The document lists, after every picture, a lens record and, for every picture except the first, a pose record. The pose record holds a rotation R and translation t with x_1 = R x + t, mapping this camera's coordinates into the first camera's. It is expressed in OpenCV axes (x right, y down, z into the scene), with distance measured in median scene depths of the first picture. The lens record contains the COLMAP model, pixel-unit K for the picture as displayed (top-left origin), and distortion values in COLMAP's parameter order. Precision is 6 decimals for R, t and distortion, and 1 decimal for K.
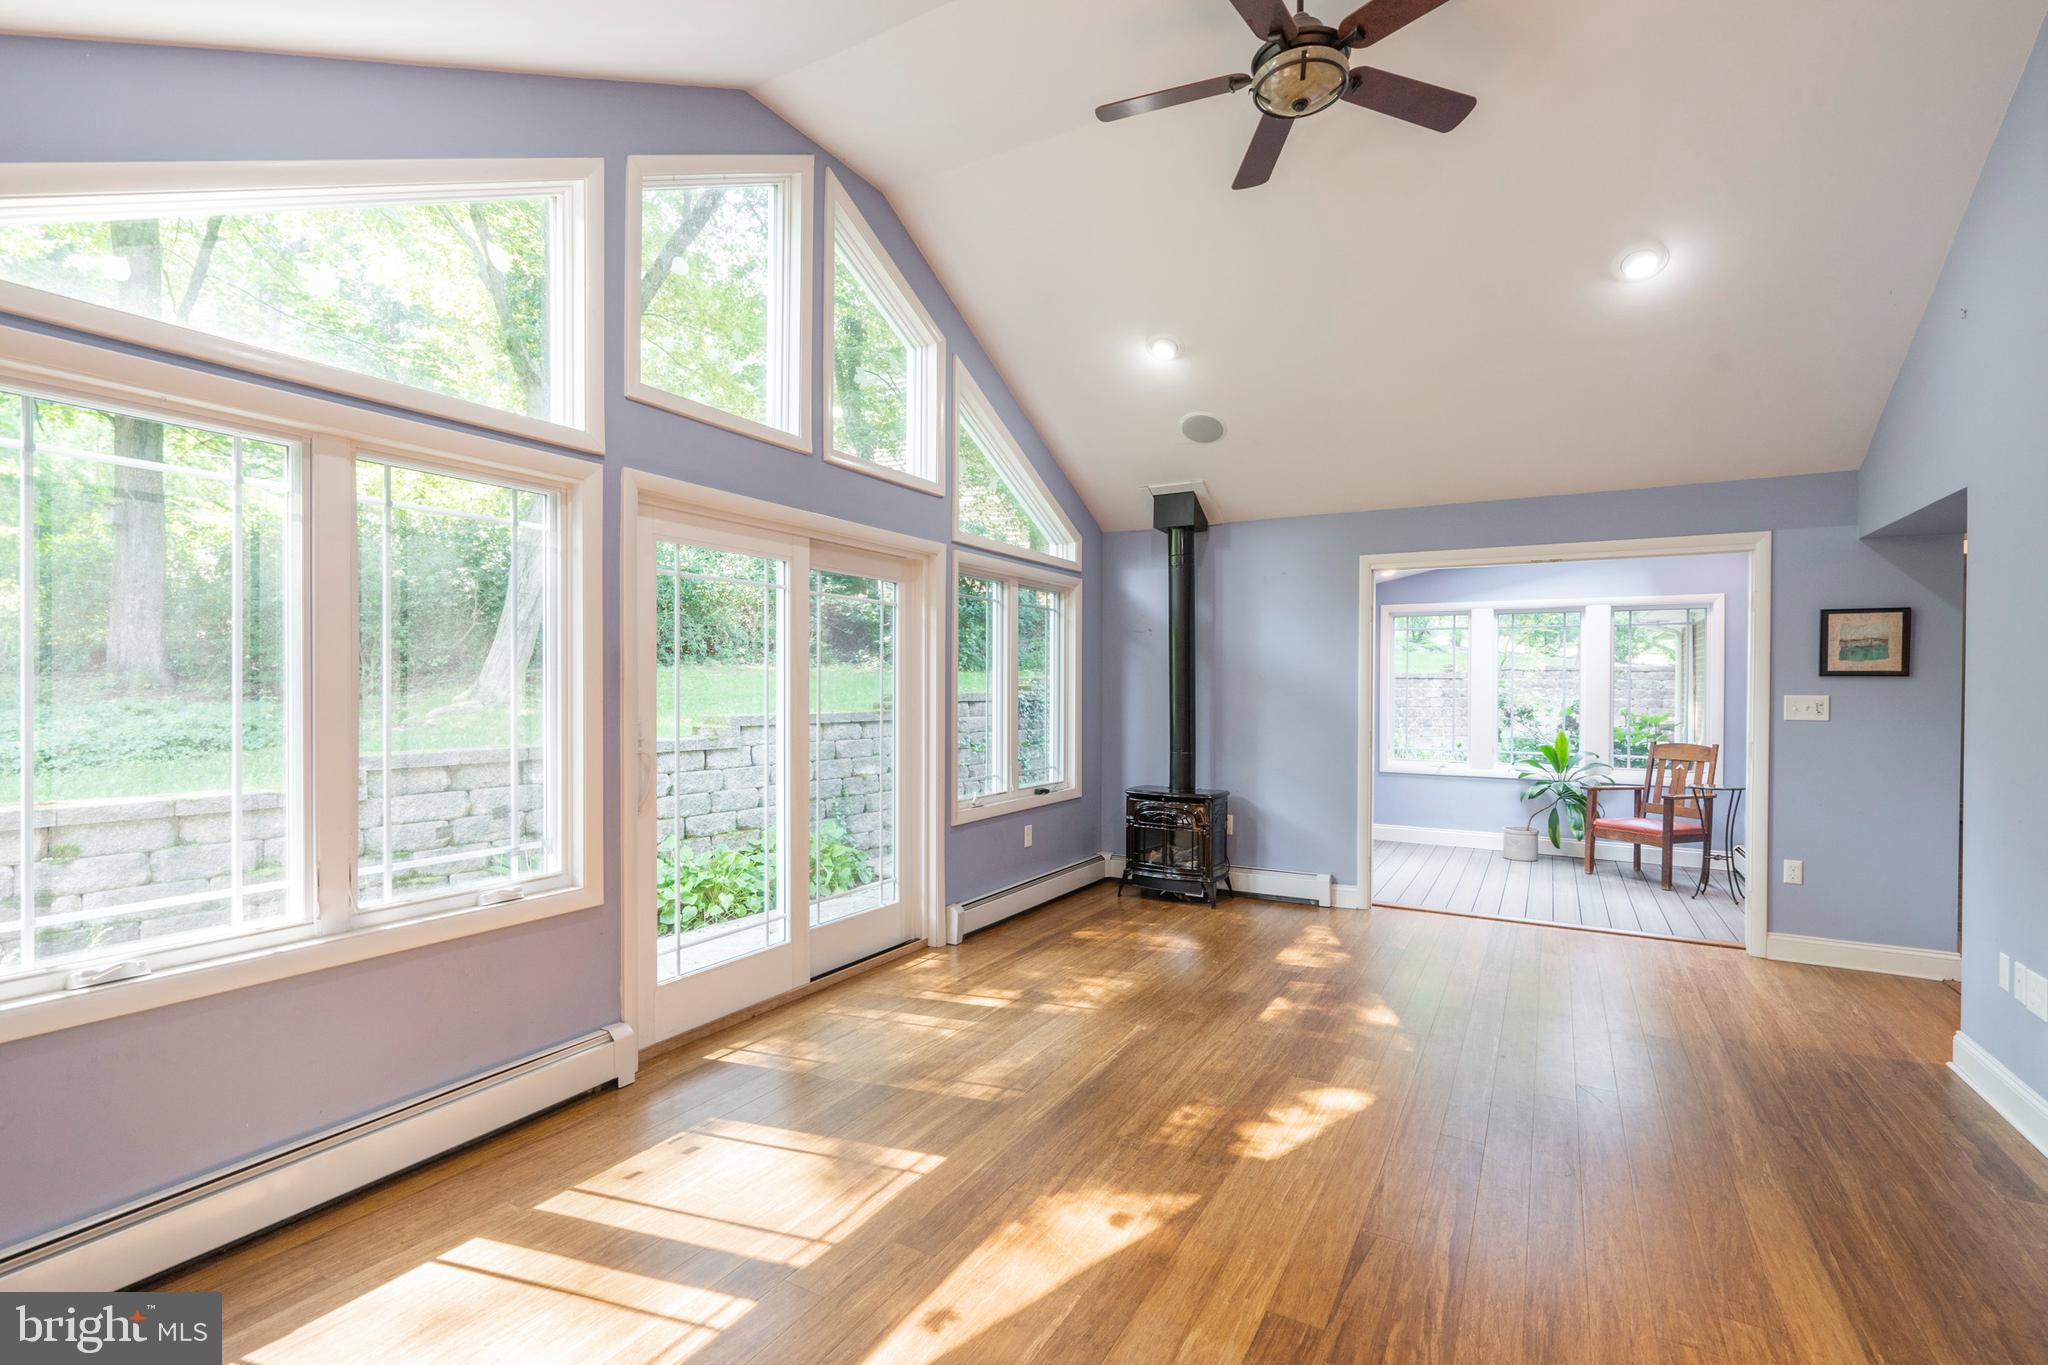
lens RADIAL K [[933.3, 0, 1005.5], [0, 933.3, 689.8], [0, 0, 1]] dist [-0.004842, 0.001411]
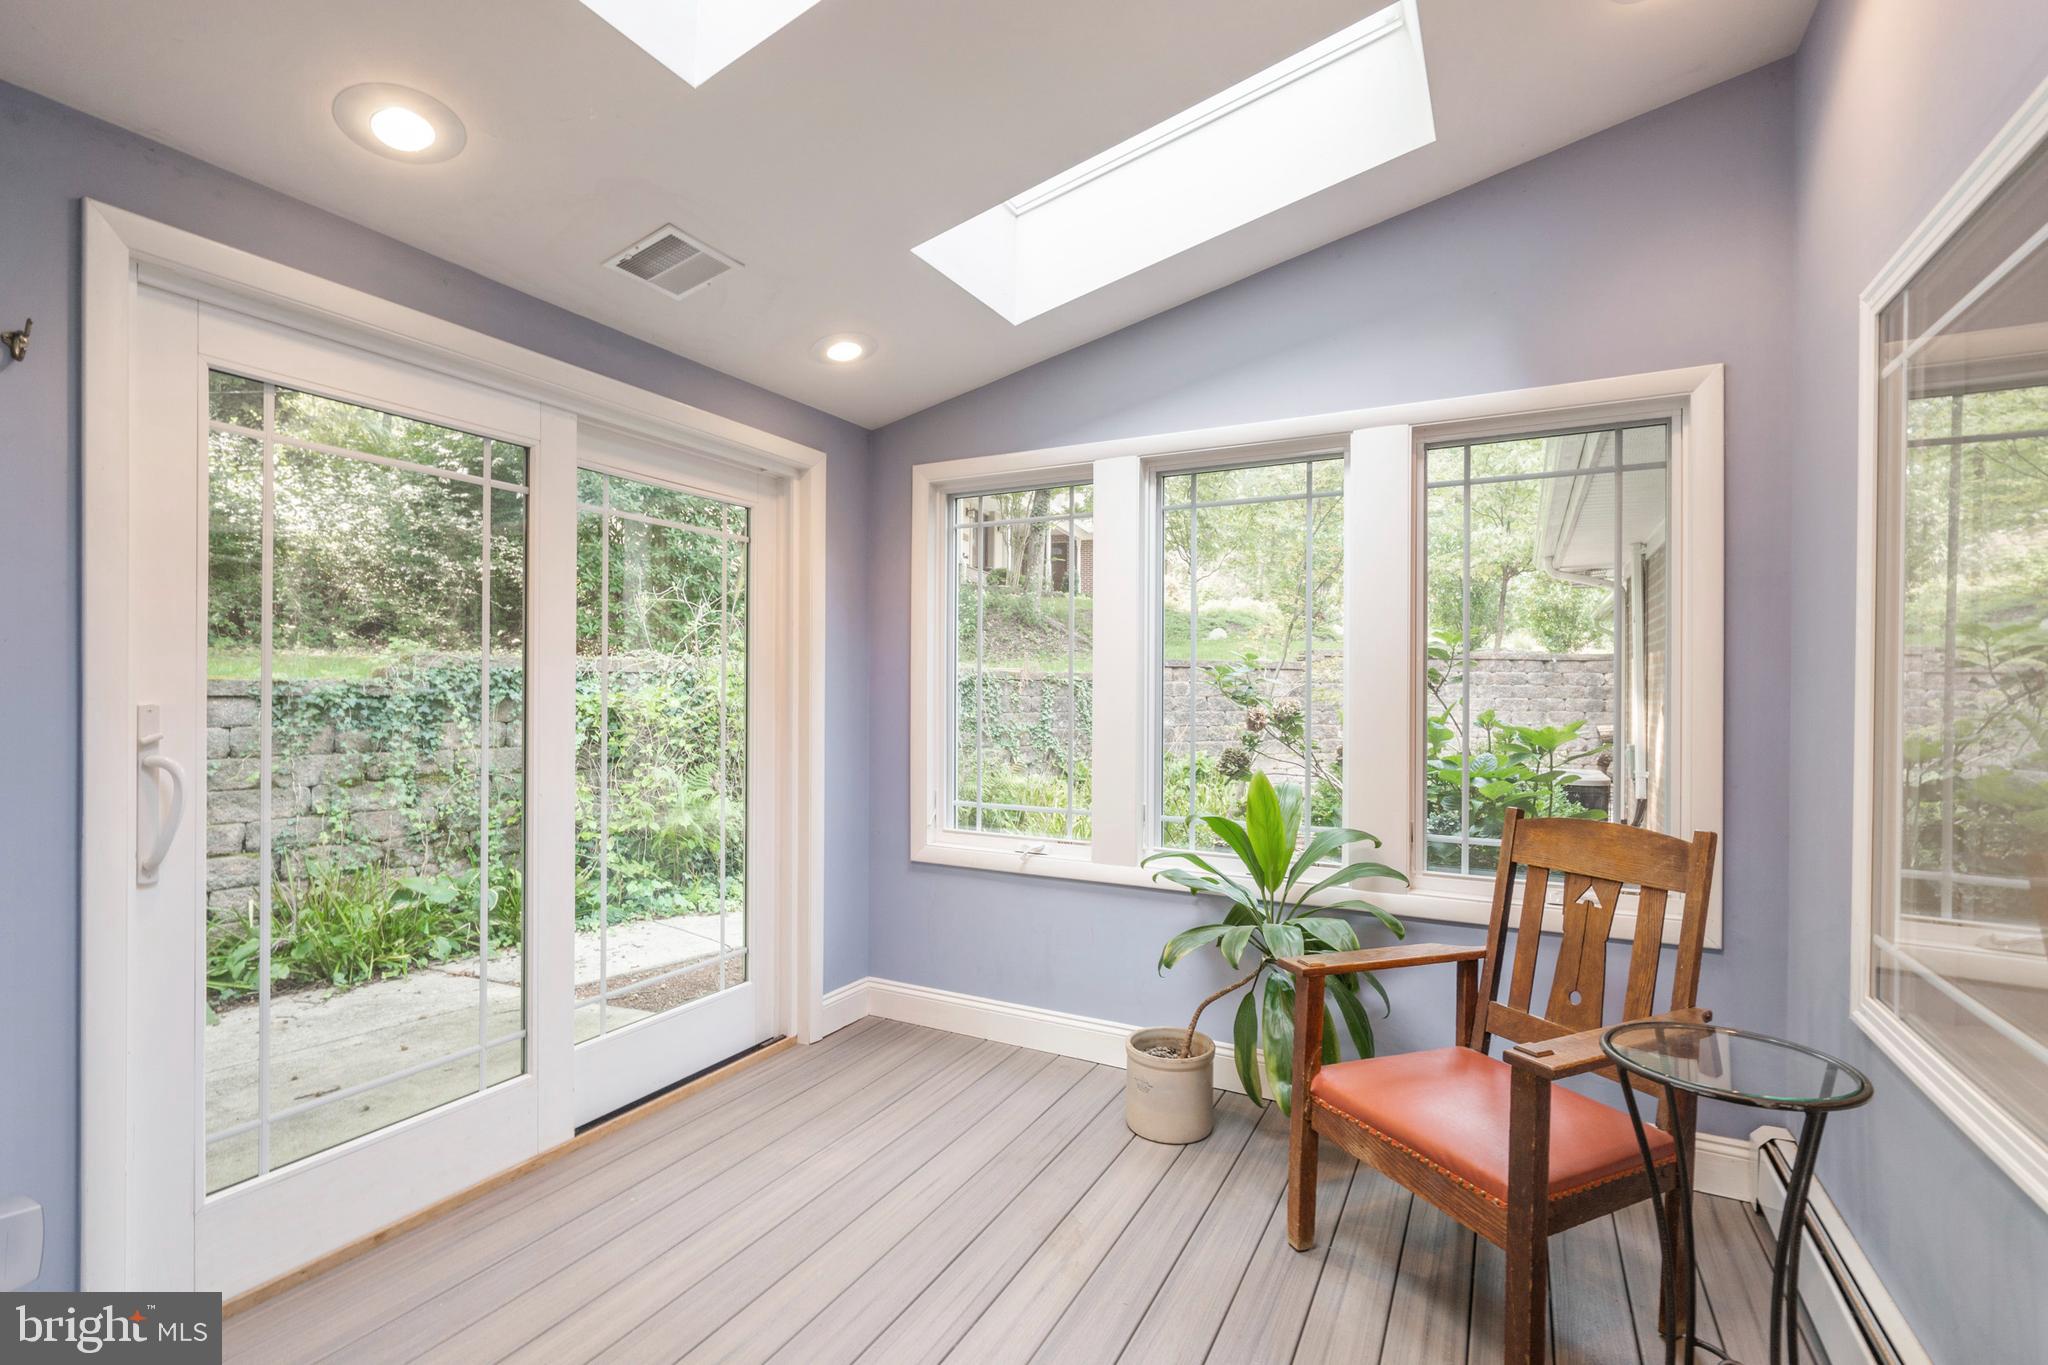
lens RADIAL K [[933.3, 0, 1015.1], [0, 933.3, 688.4], [0, 0, 1]] dist [-0.004842, 0.001411]
pose [[0.999296, 0.003598, 0.037346, 0.476780], [-0.003426, 0.999983, -0.004688, 0.013558], [-0.037362, 0.004557, 0.999291, 0.635911]]
